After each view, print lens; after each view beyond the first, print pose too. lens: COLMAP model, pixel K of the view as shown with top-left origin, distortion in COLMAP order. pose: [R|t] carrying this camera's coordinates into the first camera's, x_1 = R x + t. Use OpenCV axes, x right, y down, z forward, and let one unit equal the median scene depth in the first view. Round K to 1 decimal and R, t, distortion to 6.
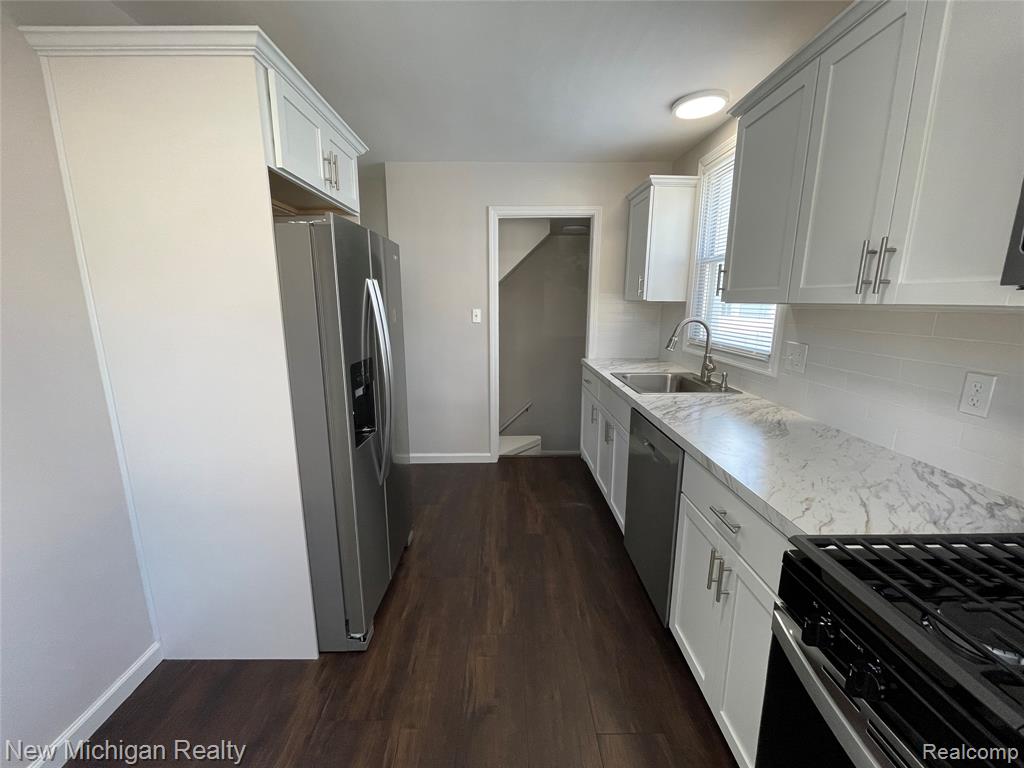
lens RADIAL K [[412.0, 0, 510.7], [0, 412.0, 378.8], [0, 0, 1]] dist [-0.008844, 0.000786]
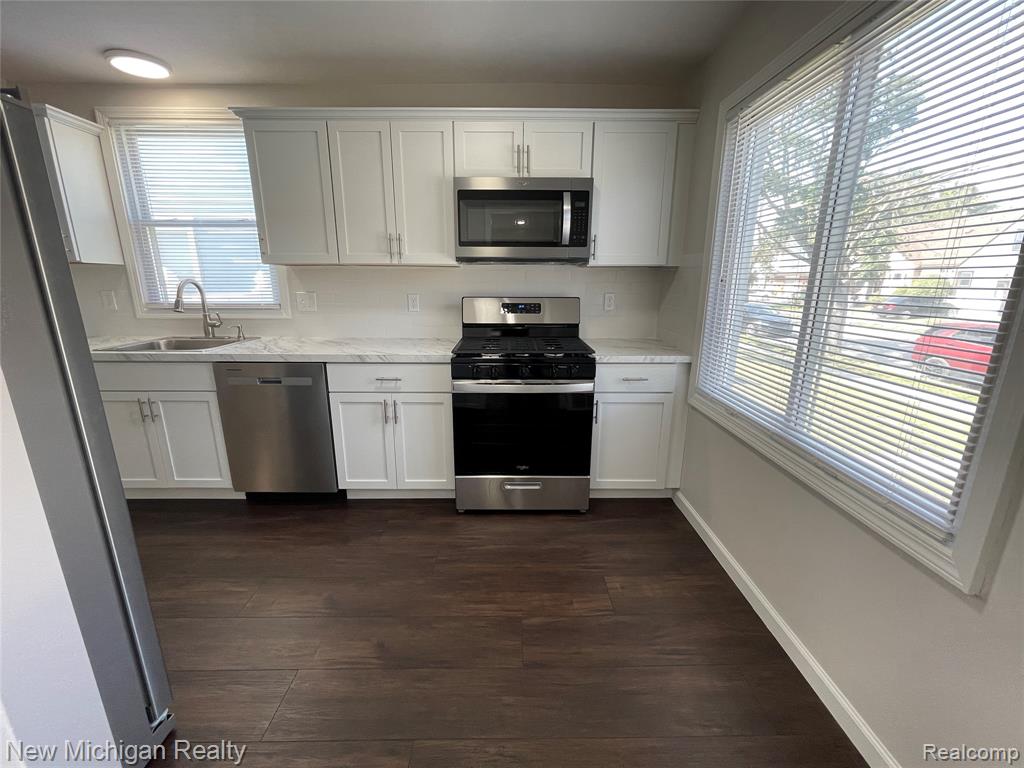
lens RADIAL K [[412.0, 0, 516.8], [0, 412.0, 383.8], [0, 0, 1]] dist [-0.008844, 0.000786]
pose [[-0.014376, -0.245052, 0.969403, -0.694687], [0.187360, 0.951671, 0.243348, 0.009547], [-0.982186, 0.185126, 0.032232, 0.196028]]
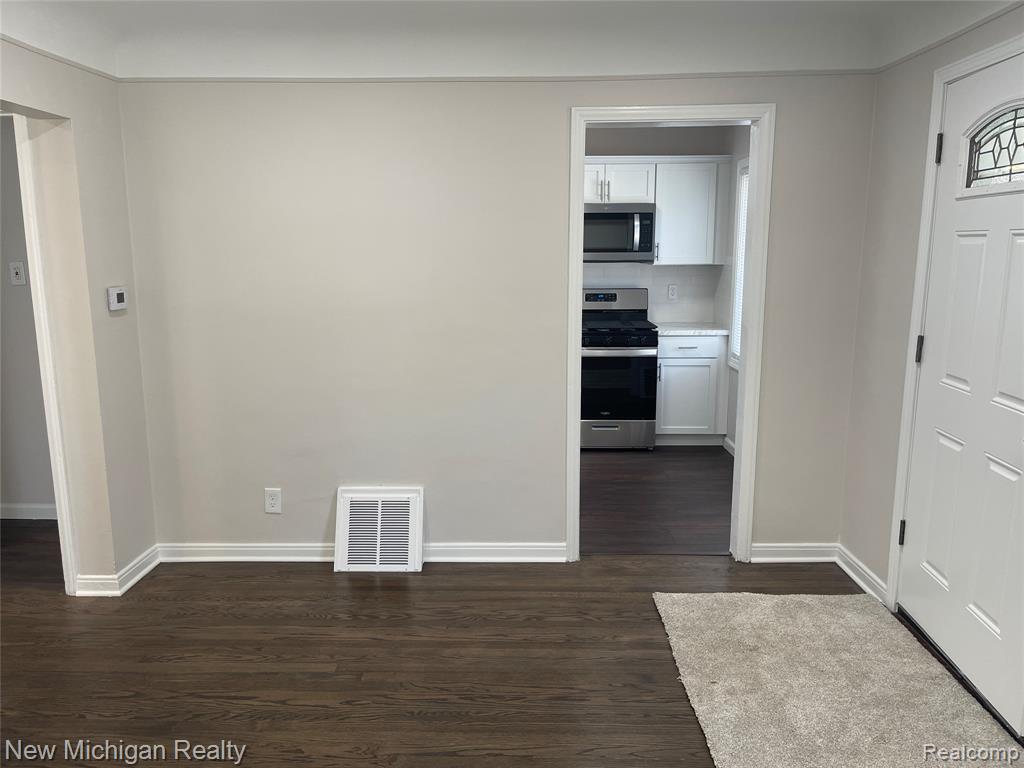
lens RADIAL K [[774.6, 0, 510.8], [0, 774.6, 400.4], [0, 0, 1]] dist [0.030082, -0.050118]
pose [[0.029627, -0.188971, 0.981536, -2.528819], [0.196461, 0.963914, 0.179649, -0.130439], [-0.980064, 0.187511, 0.065683, 0.410092]]
